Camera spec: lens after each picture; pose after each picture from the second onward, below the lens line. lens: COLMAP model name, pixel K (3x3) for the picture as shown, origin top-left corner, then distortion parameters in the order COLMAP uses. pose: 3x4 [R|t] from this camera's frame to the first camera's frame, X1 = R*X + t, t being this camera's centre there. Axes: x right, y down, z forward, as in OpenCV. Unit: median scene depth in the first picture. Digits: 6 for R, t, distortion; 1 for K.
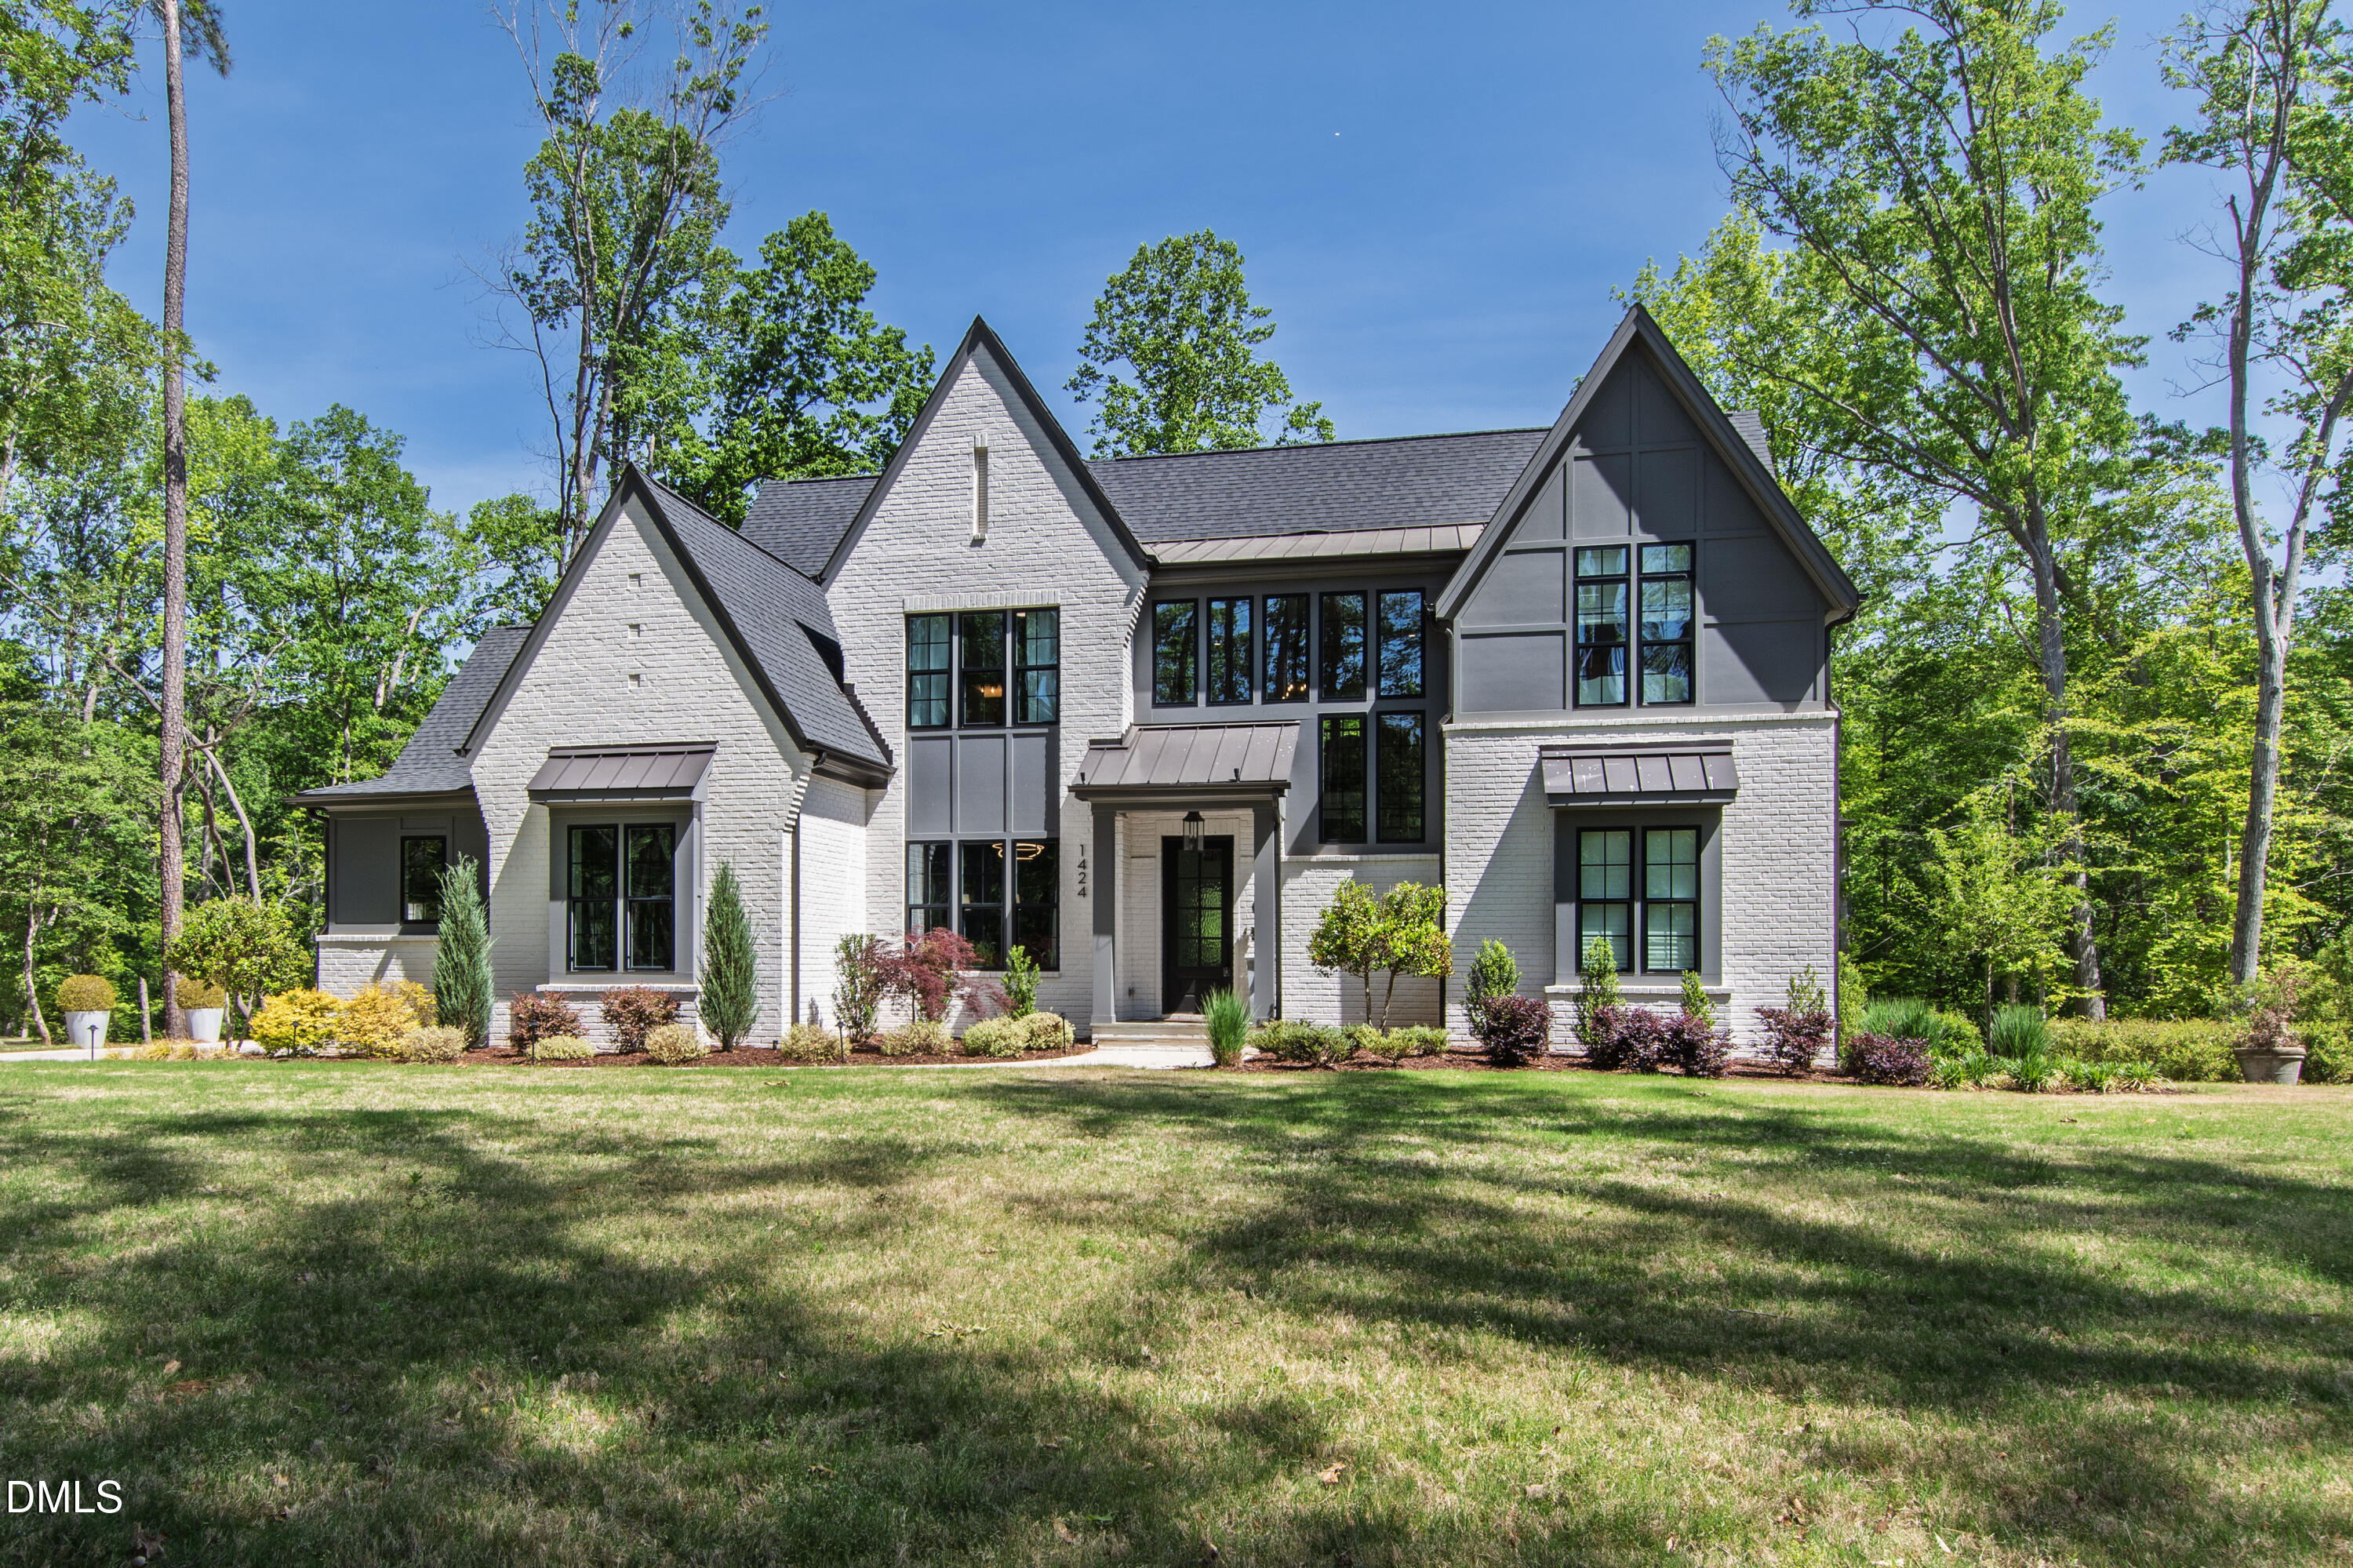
lens RADIAL K [[1700.2, 0, 1023.3], [0, 1700.2, 915.1], [0, 0, 1]] dist [-0.008726, -0.003461]
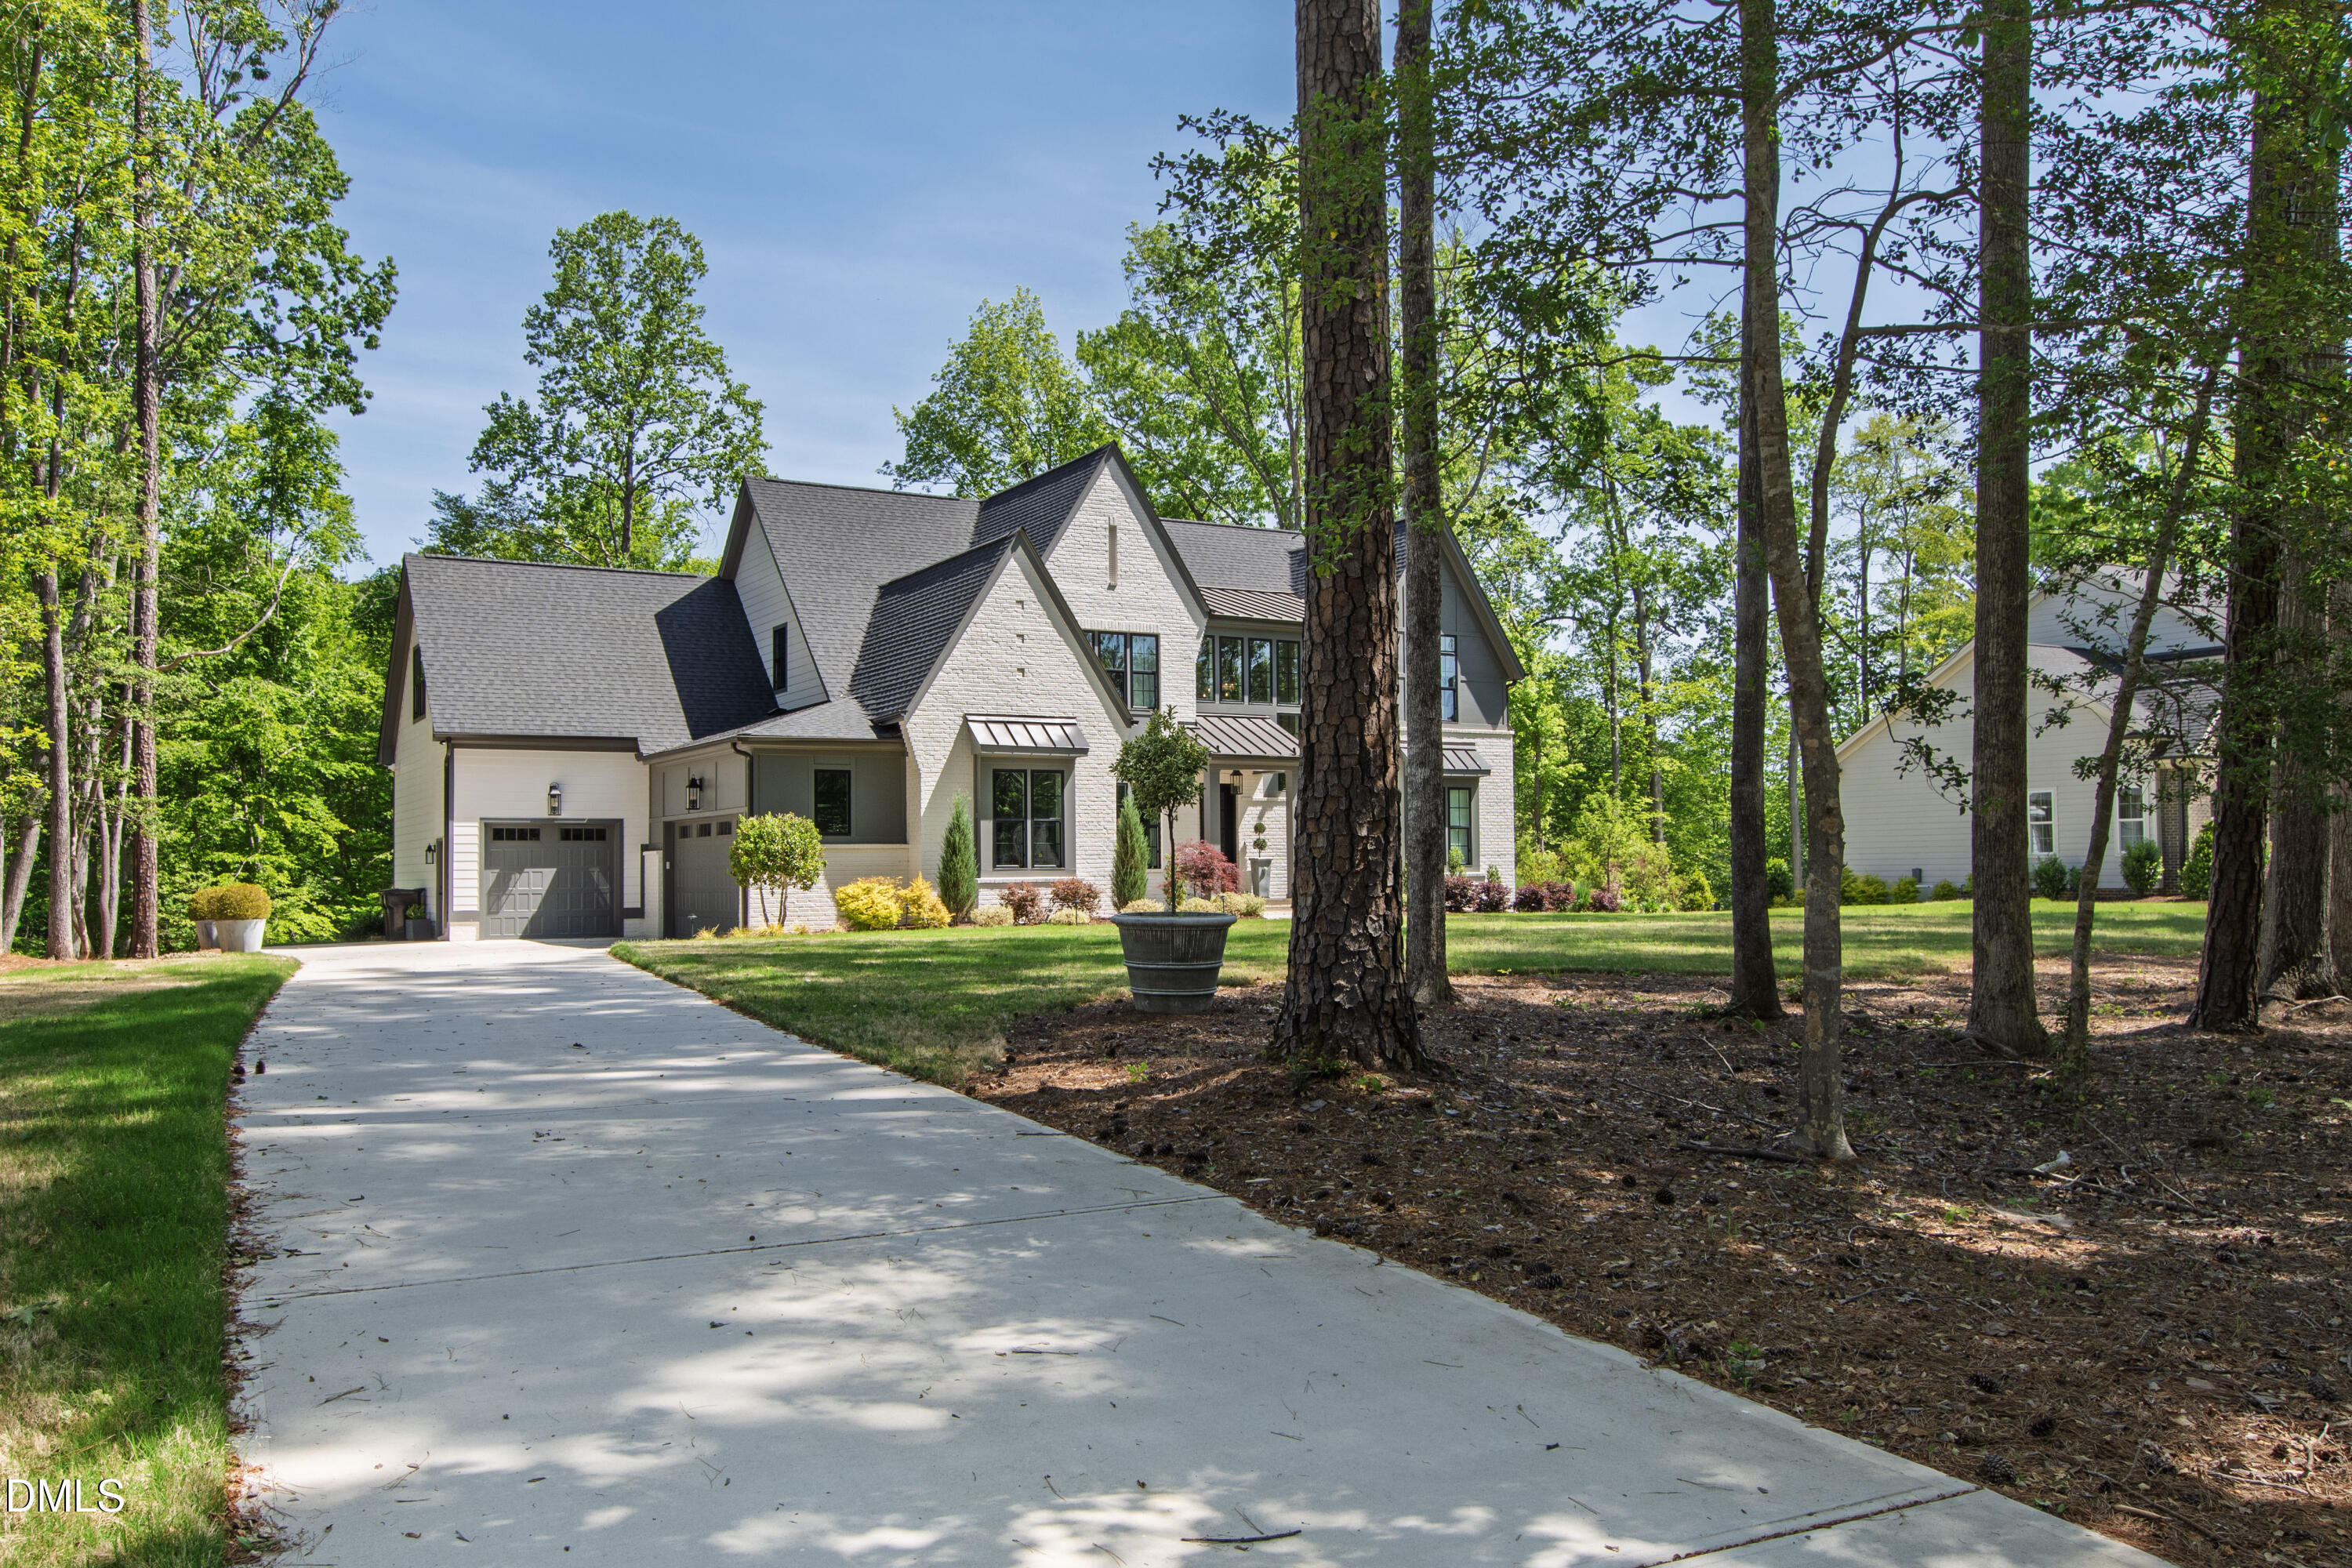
lens RADIAL K [[1838.9, 0, 1174.9], [0, 1838.9, 646.8], [0, 0, 1]] dist [-0.015679, 0.001842]
pose [[0.718853, 0.077264, 0.690855, -1.172540], [-0.009412, 0.994795, -0.101463, 0.001639], [-0.695098, 0.066435, 0.715839, -0.231474]]
